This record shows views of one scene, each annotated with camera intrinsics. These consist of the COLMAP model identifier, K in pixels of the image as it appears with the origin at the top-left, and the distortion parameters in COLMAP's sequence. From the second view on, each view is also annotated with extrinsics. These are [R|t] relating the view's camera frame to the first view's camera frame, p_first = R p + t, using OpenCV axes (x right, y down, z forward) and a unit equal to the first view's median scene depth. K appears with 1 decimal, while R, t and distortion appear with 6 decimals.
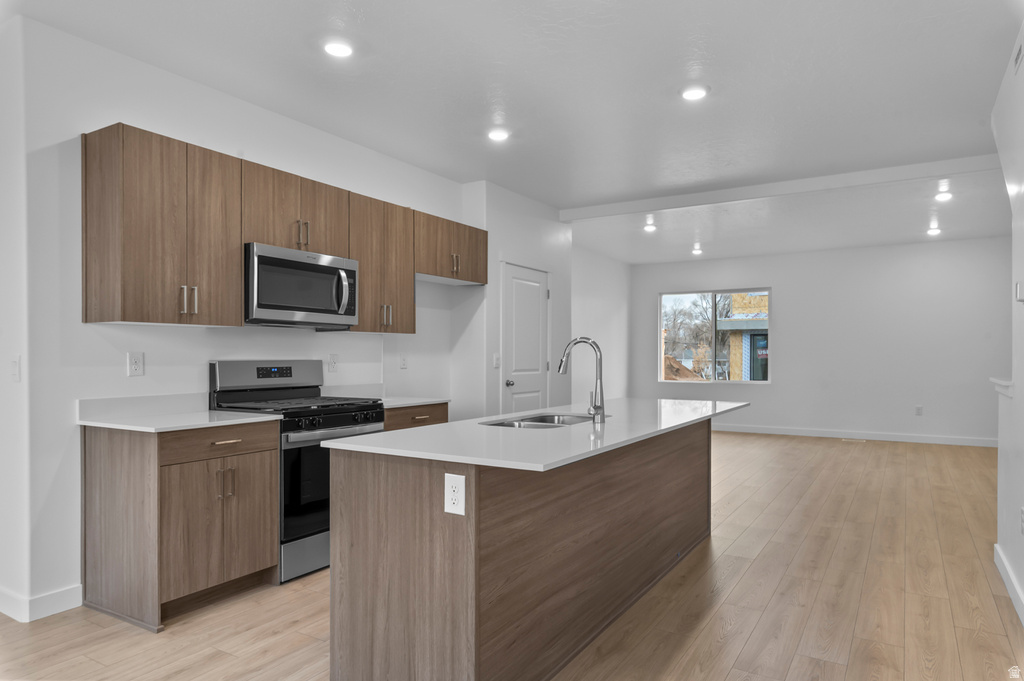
lens RADIAL K [[717.8, 0, 512.9], [0, 717.8, 357.4], [0, 0, 1]] dist [0.021565, -0.001621]
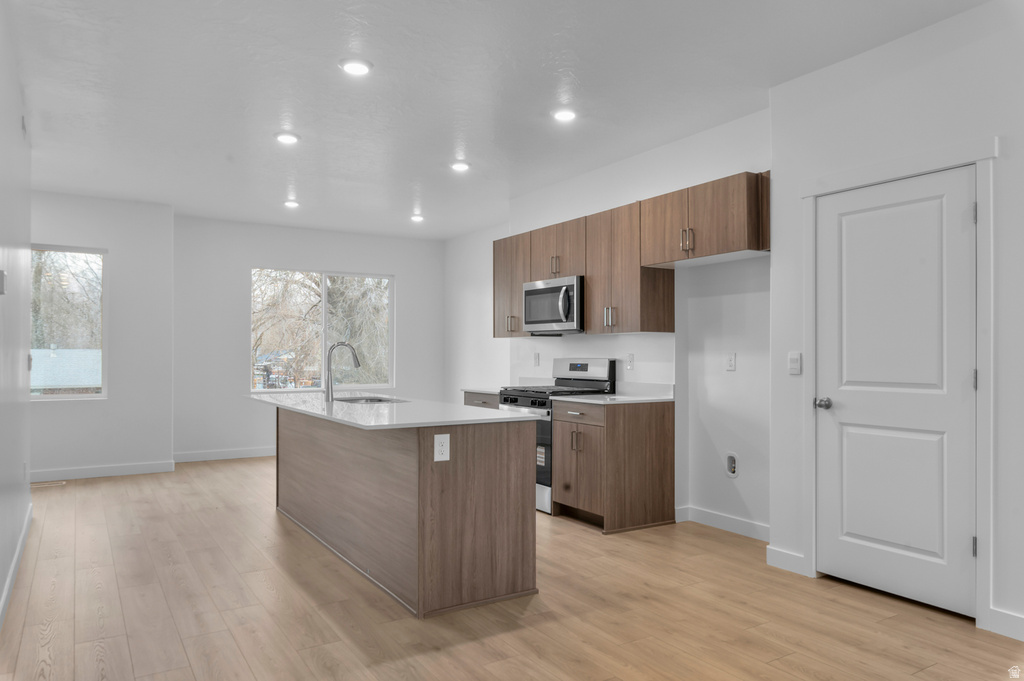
lens RADIAL K [[719.5, 0, 513.7], [0, 719.5, 352.1], [0, 0, 1]] dist [-0.003798, 0.000145]
pose [[-0.503363, -0.003383, -0.864068, 0.870212], [-0.003590, 0.999992, -0.001824, -0.004411], [0.864068, 0.002184, -0.503371, 1.516471]]
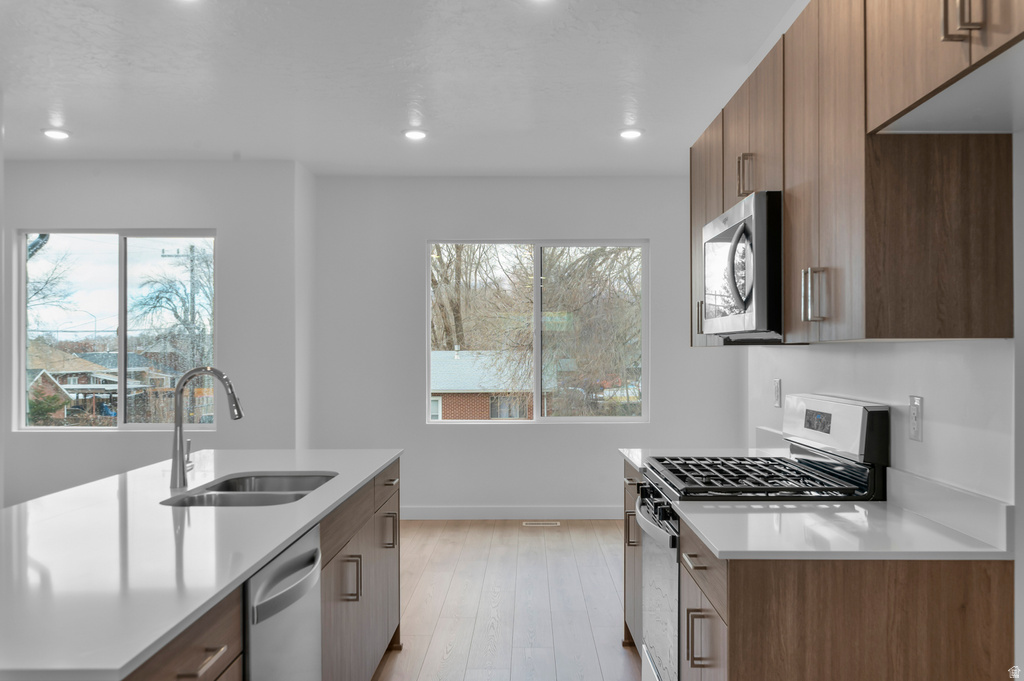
lens RADIAL K [[876.6, 0, 512.0], [0, 876.6, 340.5], [0, 0, 1]] dist [-0.009853, -0.004521]
pose [[-0.886406, -0.004628, -0.462886, 0.191335], [0.001089, 0.999926, -0.012083, -0.031325], [0.462908, -0.011215, -0.886335, 1.432009]]
